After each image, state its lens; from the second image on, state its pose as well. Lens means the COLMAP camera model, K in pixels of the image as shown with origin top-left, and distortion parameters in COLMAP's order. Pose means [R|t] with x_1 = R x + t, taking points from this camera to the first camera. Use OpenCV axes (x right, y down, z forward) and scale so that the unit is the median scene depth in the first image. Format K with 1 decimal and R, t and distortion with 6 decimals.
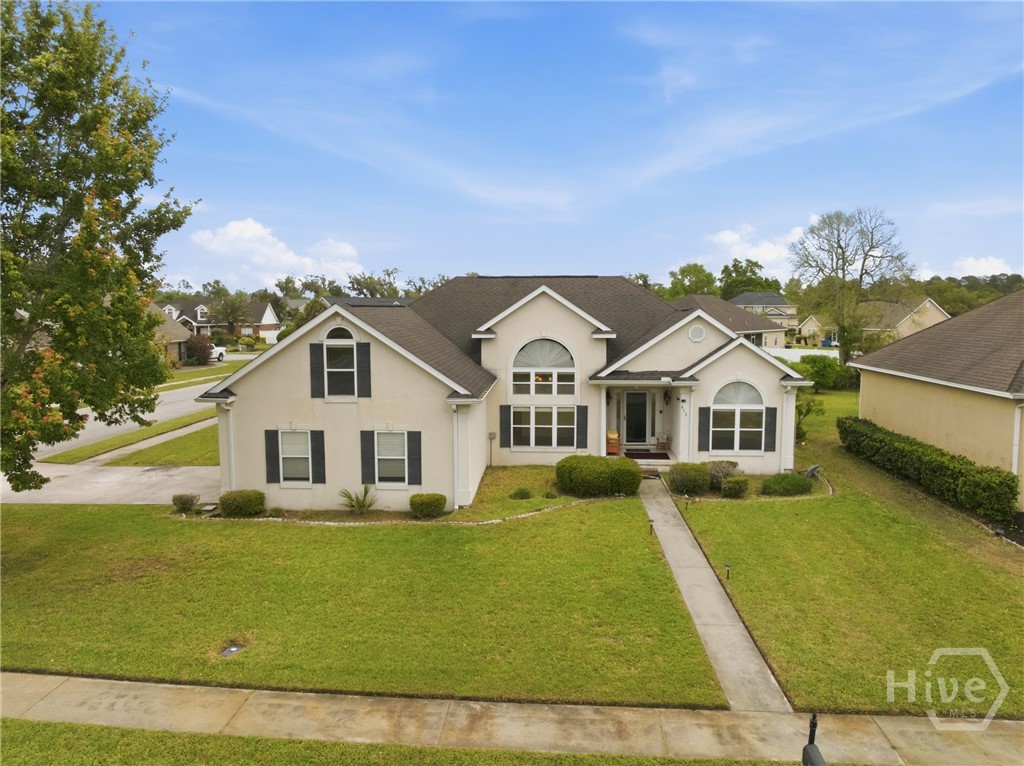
lens RADIAL K [[723.8, 0, 520.0], [0, 723.8, 381.9], [0, 0, 1]] dist [-0.037166, -0.003624]
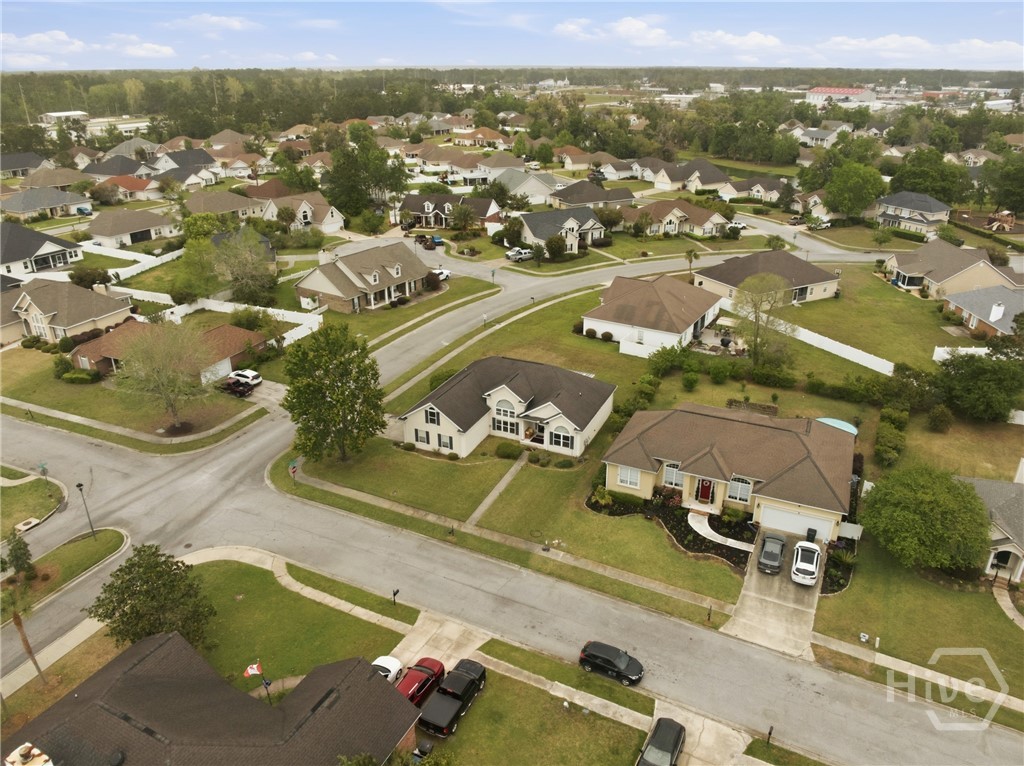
lens RADIAL K [[723.8, 0, 520.0], [0, 723.8, 381.9], [0, 0, 1]] dist [-0.037166, -0.003624]
pose [[0.931940, 0.147401, -0.331301, 1.270043], [-0.036588, 0.947213, 0.318509, -1.287829], [0.360761, -0.284710, 0.888139, -1.918679]]
